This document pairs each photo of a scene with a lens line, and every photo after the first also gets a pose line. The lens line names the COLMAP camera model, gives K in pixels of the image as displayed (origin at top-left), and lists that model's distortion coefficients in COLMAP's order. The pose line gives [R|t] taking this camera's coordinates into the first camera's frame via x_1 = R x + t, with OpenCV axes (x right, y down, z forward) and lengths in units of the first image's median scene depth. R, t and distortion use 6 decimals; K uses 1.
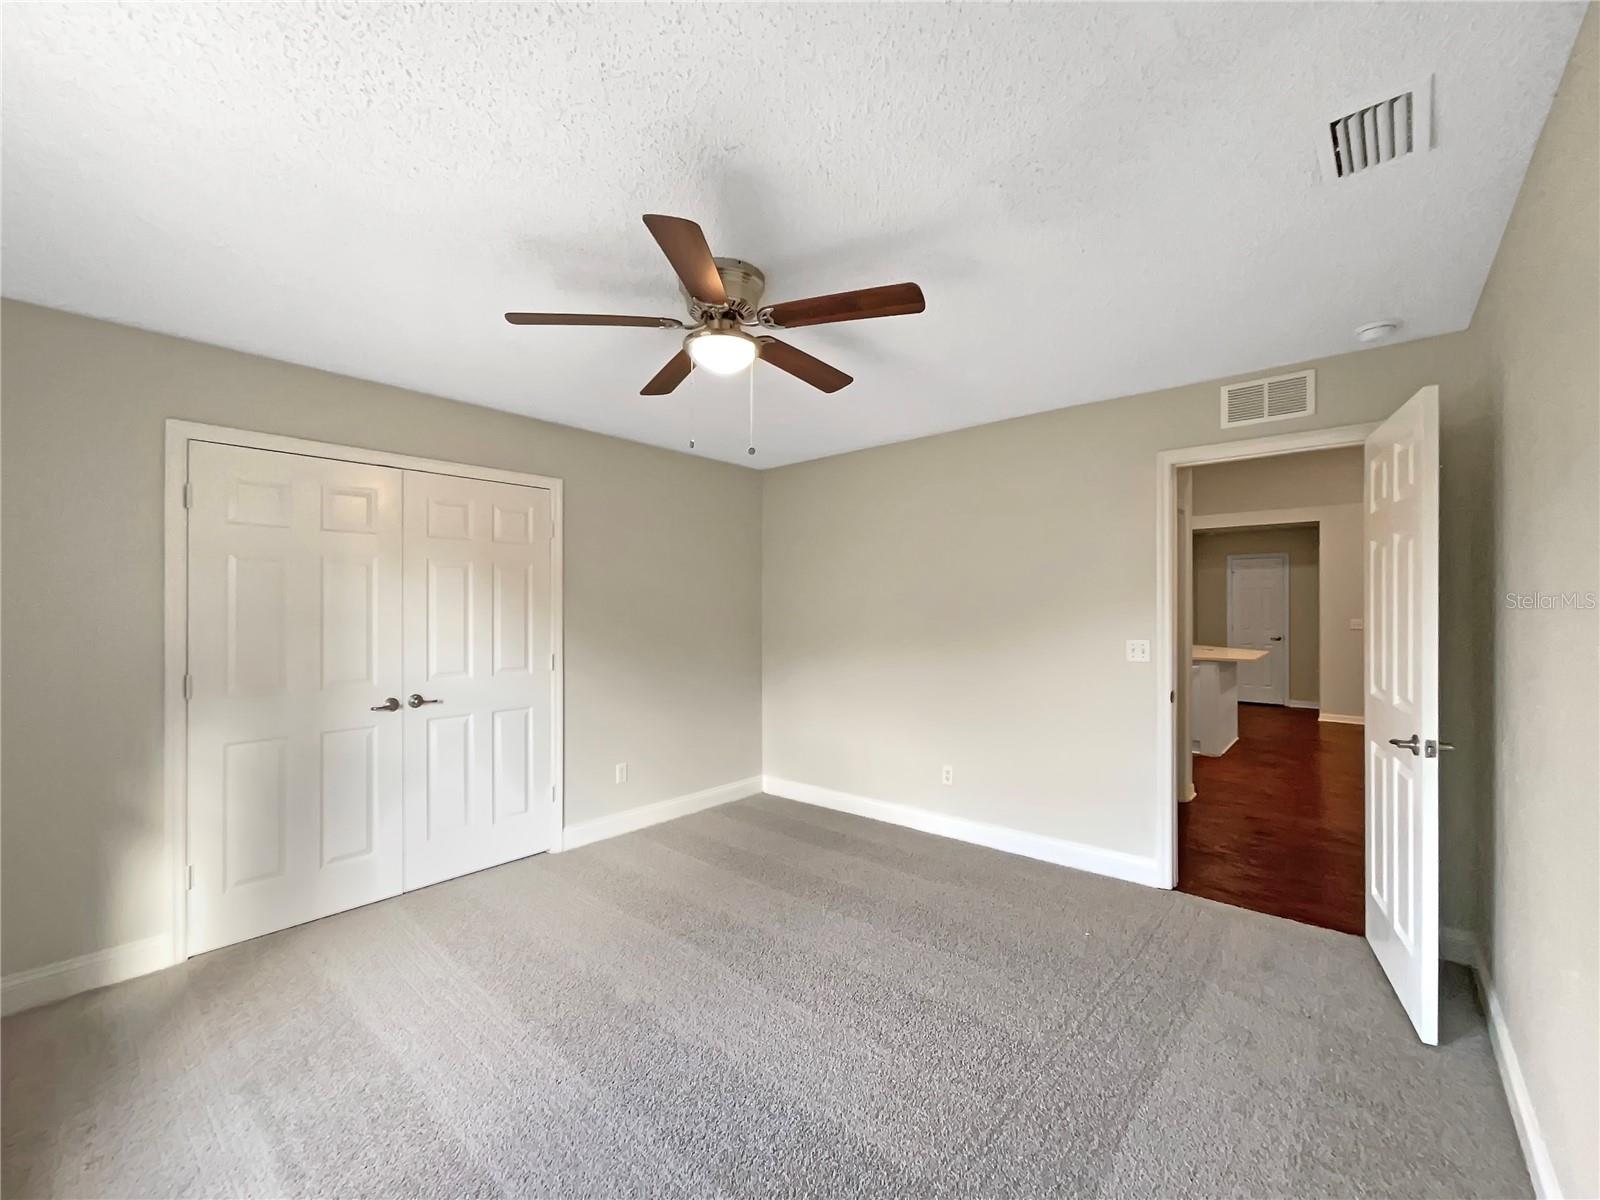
lens RADIAL K [[687.0, 0, 805.5], [0, 687.0, 618.6], [0, 0, 1]] dist [-0.000748, 0.000091]
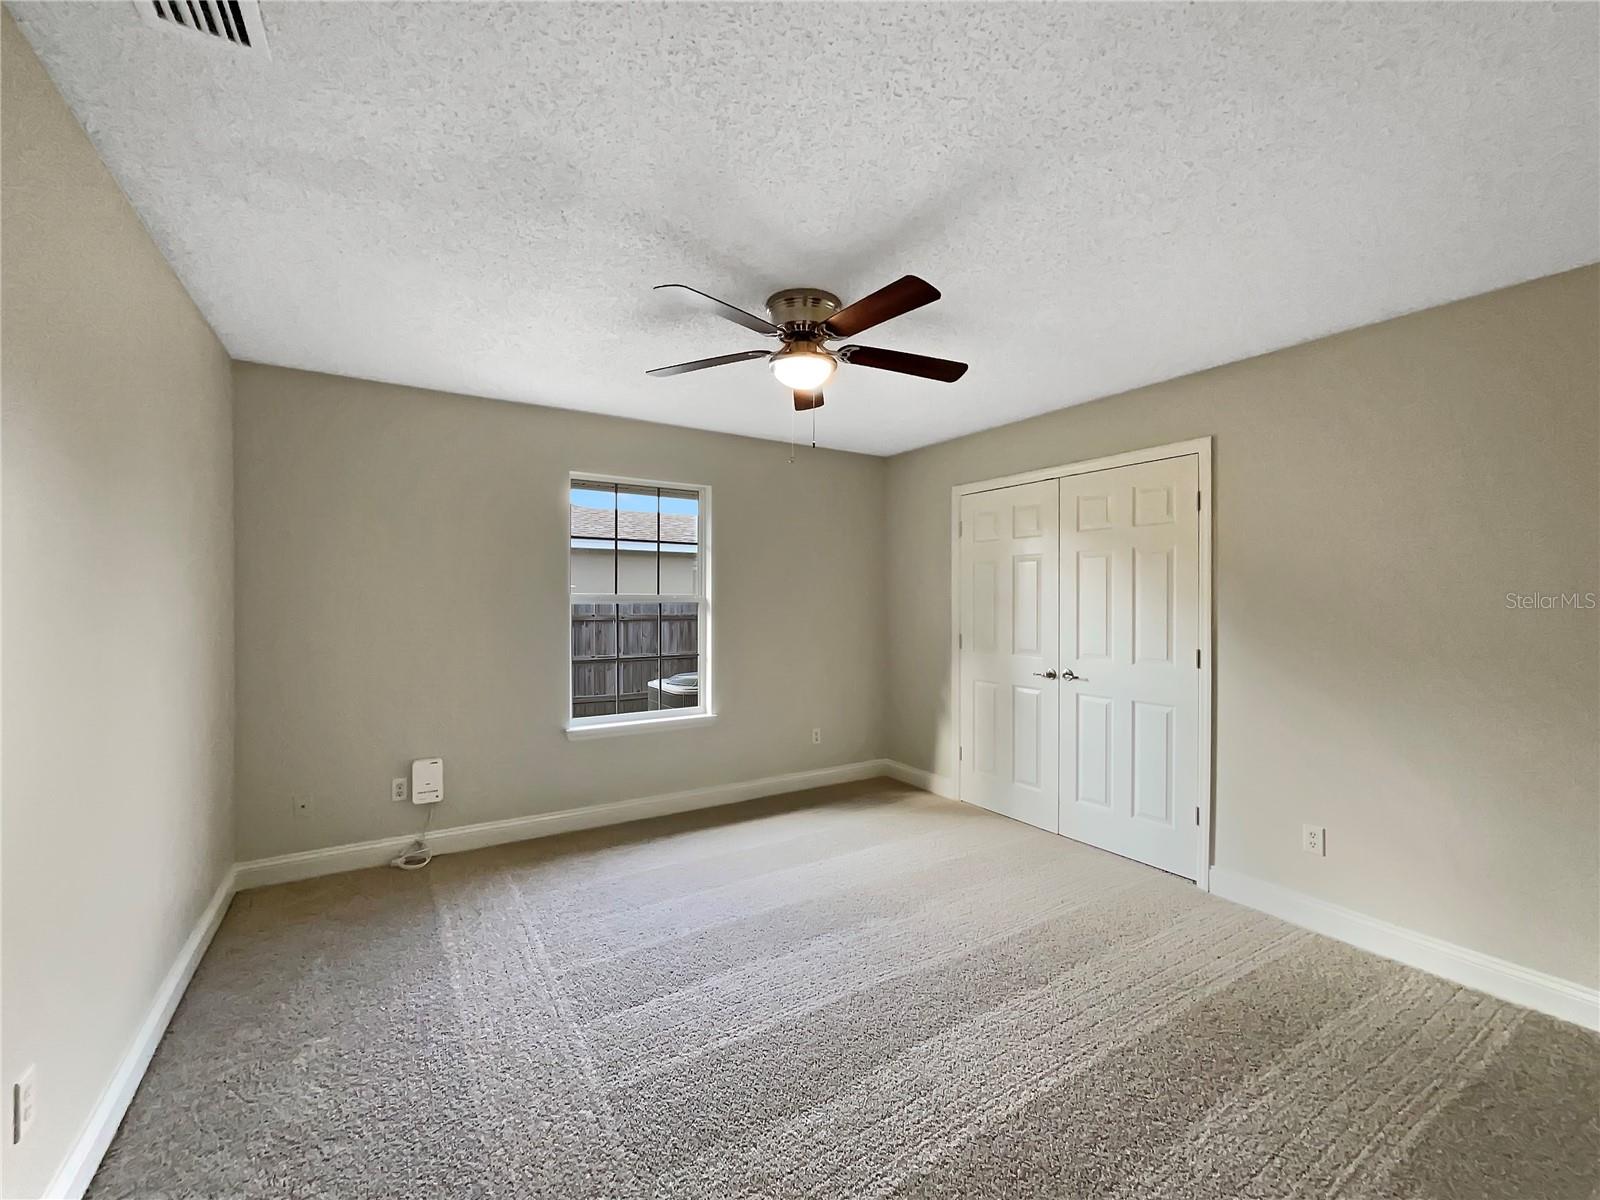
lens RADIAL K [[674.8, 0, 796.5], [0, 674.8, 597.7], [0, 0, 1]] dist [-0.005678, 0.000169]
pose [[-0.317186, 0.005846, -0.948345, 0.721140], [-0.012927, 0.999861, 0.010487, -0.018253], [0.948275, 0.015585, -0.317066, 1.009364]]
